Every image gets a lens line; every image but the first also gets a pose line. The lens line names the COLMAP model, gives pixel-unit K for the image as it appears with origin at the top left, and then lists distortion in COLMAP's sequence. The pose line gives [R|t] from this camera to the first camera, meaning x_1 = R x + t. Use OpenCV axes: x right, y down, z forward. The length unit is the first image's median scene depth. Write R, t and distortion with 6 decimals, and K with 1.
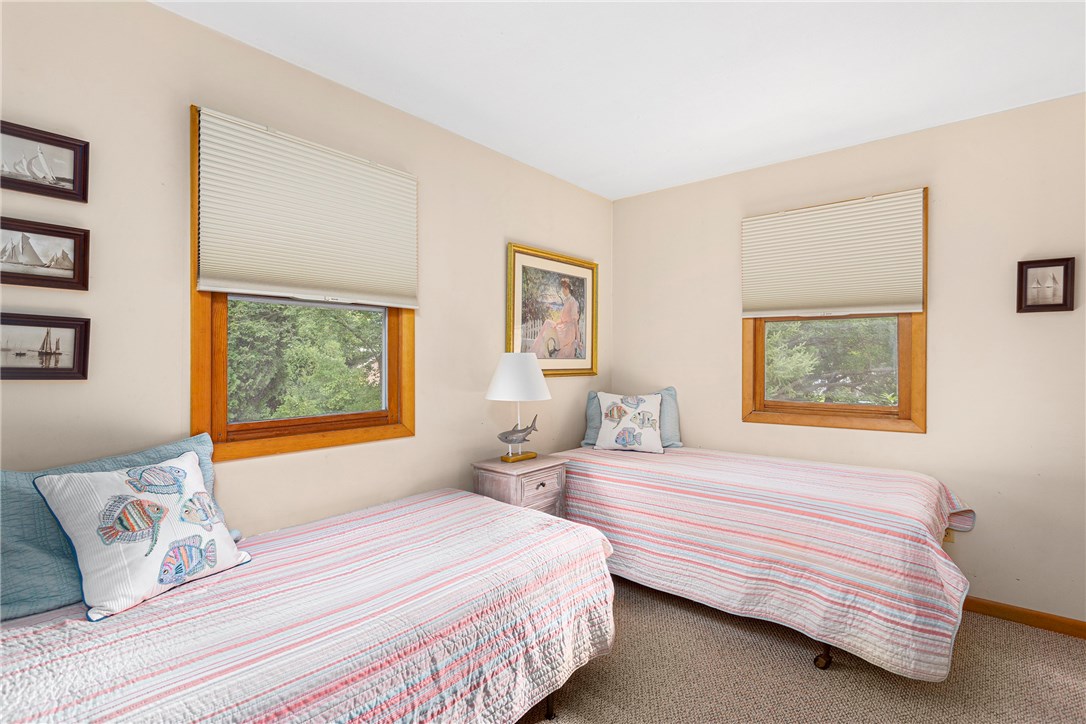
lens RADIAL K [[527.1, 0, 543.1], [0, 527.1, 360.5], [0, 0, 1]] dist [-0.000602, 0.002914]
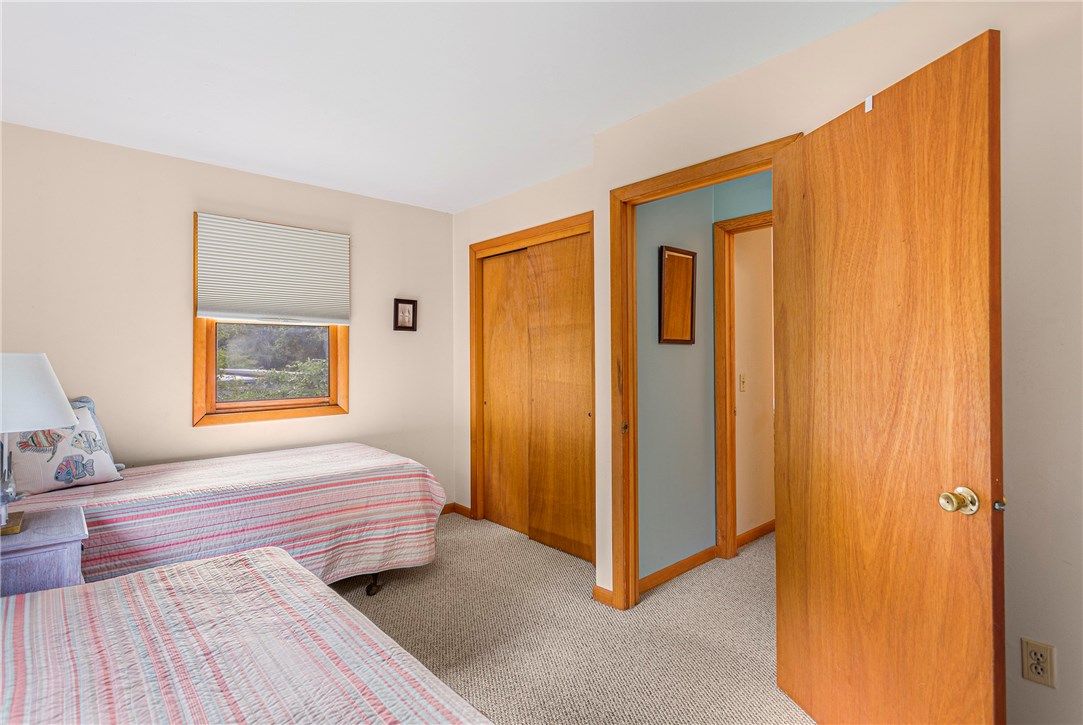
lens RADIAL K [[525.7, 0, 542.9], [0, 525.7, 358.2], [0, 0, 1]] dist [-0.000602, 0.002914]
pose [[0.145976, -0.001885, 0.989286, -0.660255], [0.005304, 0.999985, 0.001123, -0.006502], [-0.989274, 0.005084, 0.145984, 0.357903]]
